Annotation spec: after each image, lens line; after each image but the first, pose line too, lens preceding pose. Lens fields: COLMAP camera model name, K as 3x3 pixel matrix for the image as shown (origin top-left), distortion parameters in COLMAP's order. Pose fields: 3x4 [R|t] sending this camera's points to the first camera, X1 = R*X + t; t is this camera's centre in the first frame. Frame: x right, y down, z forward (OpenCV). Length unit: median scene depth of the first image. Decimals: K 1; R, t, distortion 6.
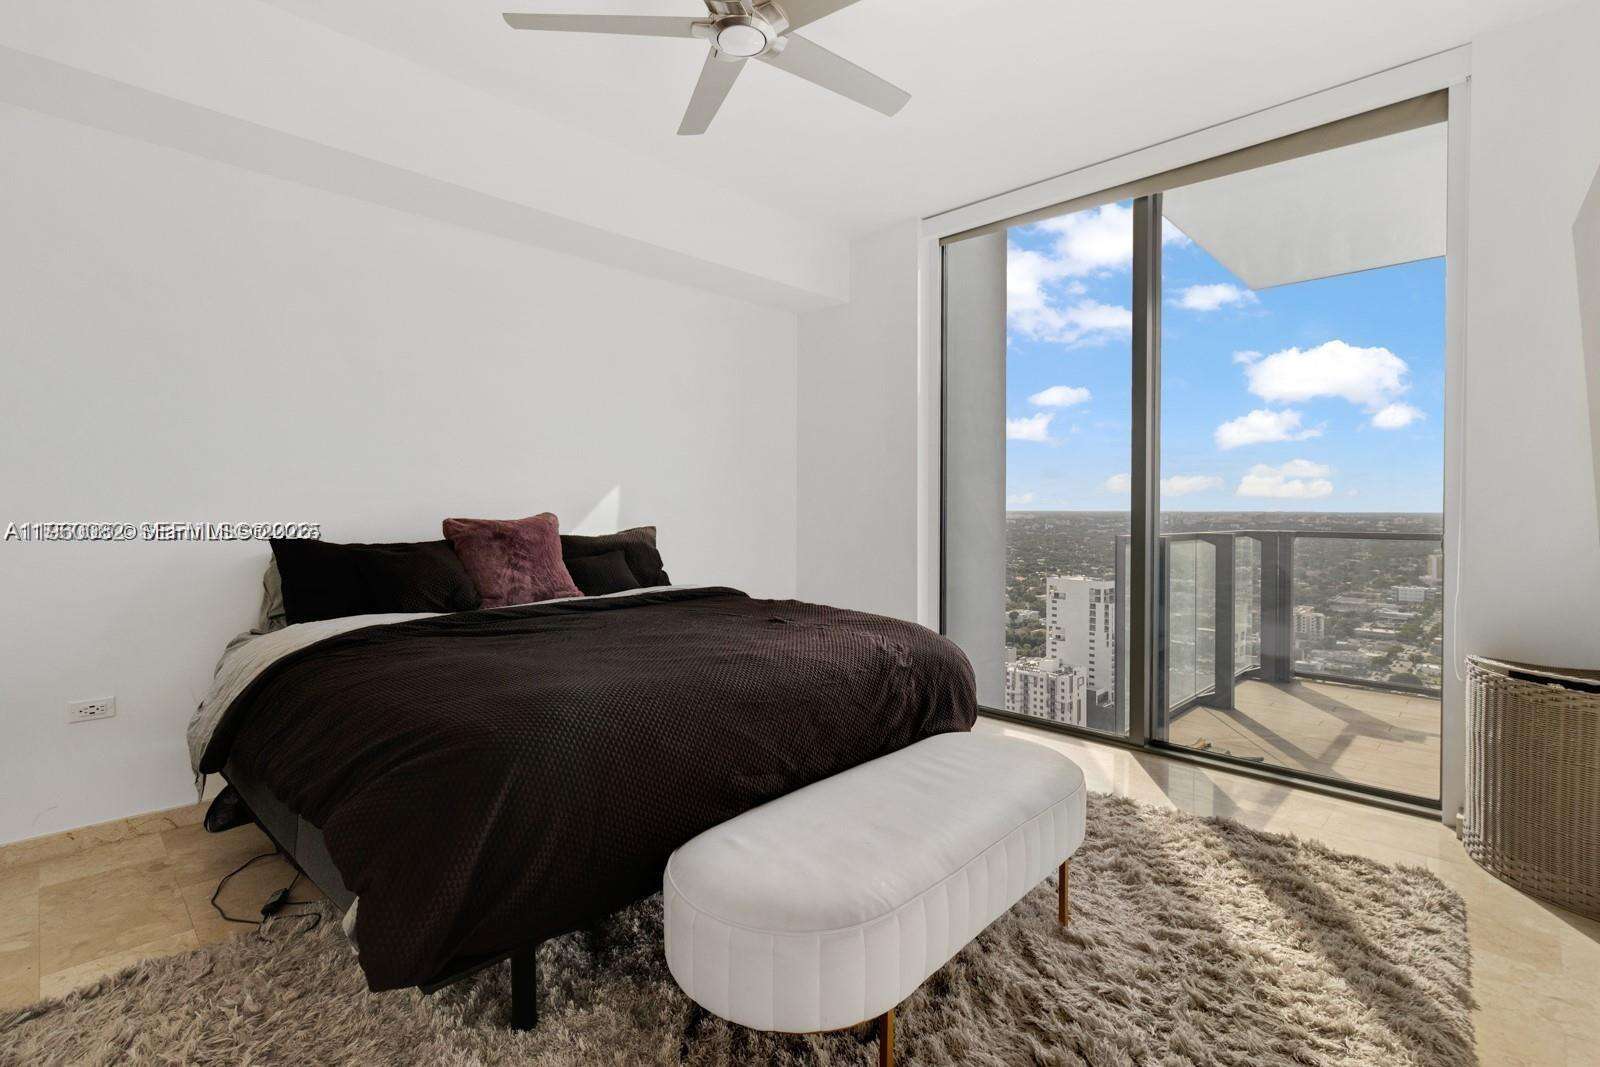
lens RADIAL K [[788.3, 0, 800.3], [0, 788.3, 509.6], [0, 0, 1]] dist [0.000535, -0.000277]
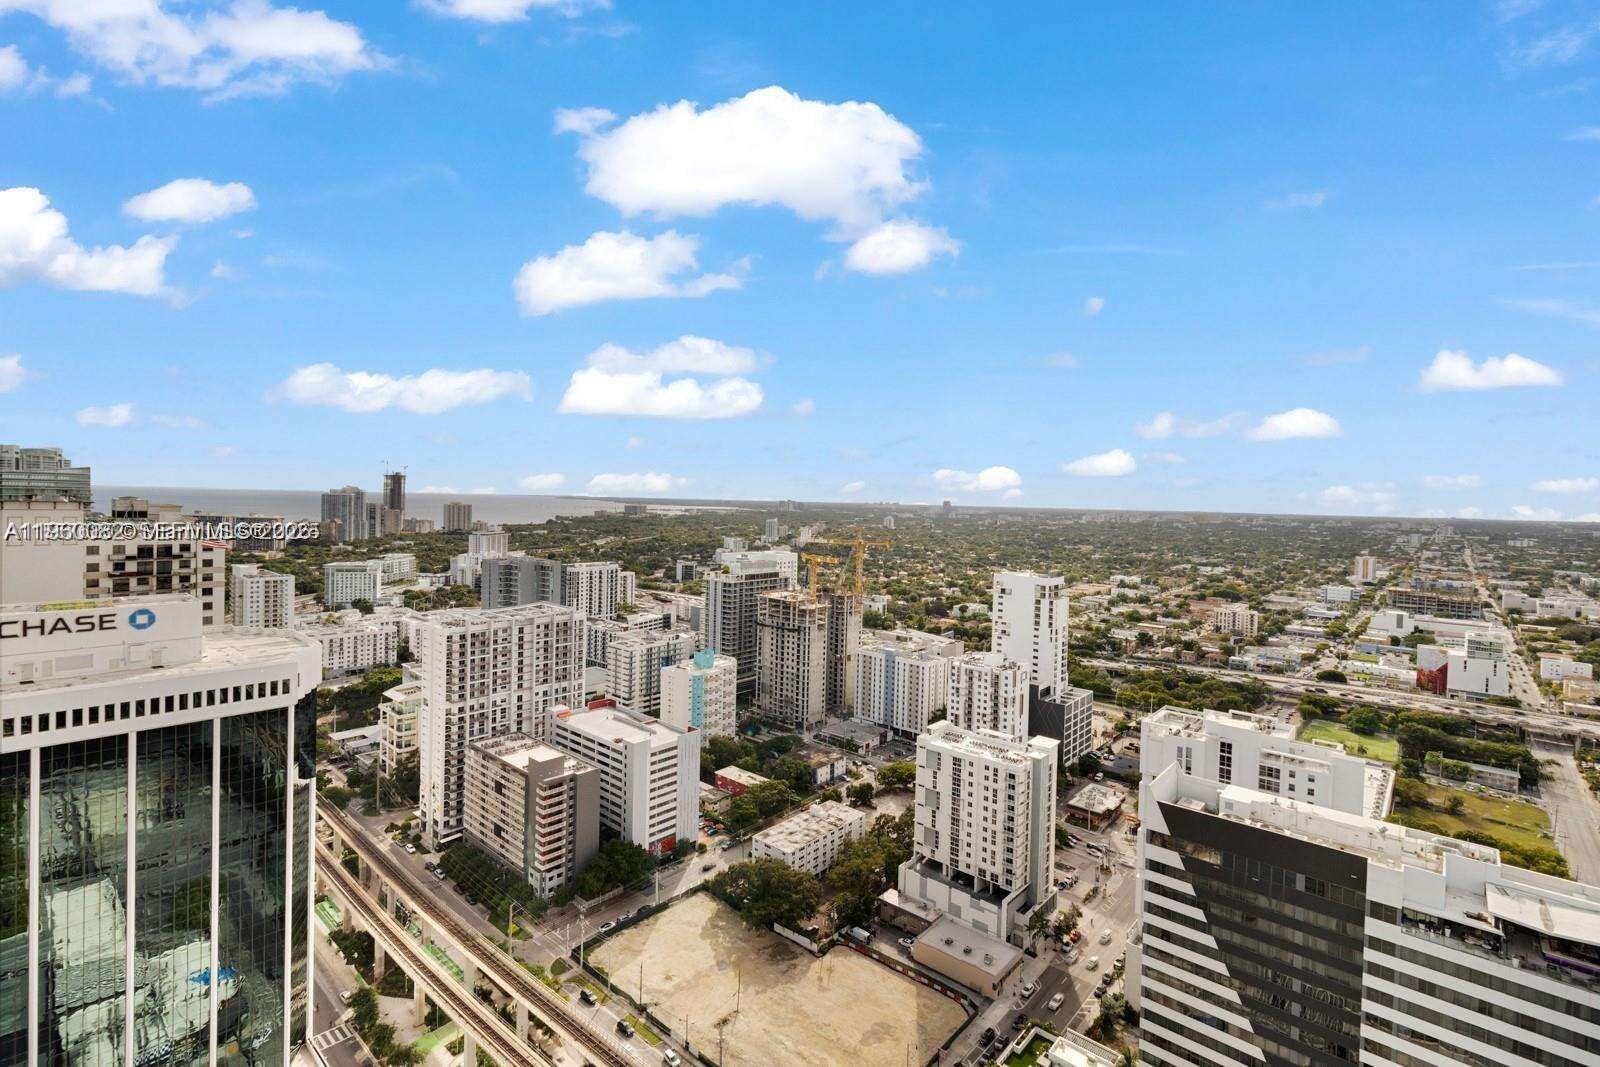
lens RADIAL K [[737.0, 0, 789.1], [0, 737.0, 513.3], [0, 0, 1]] dist [0.001650, -0.000801]
pose [[0.999967, 0.004229, 0.006930, 0.686847], [-0.004248, 0.999987, 0.002698, 0.041343], [-0.006919, -0.002727, 0.999972, 0.553472]]
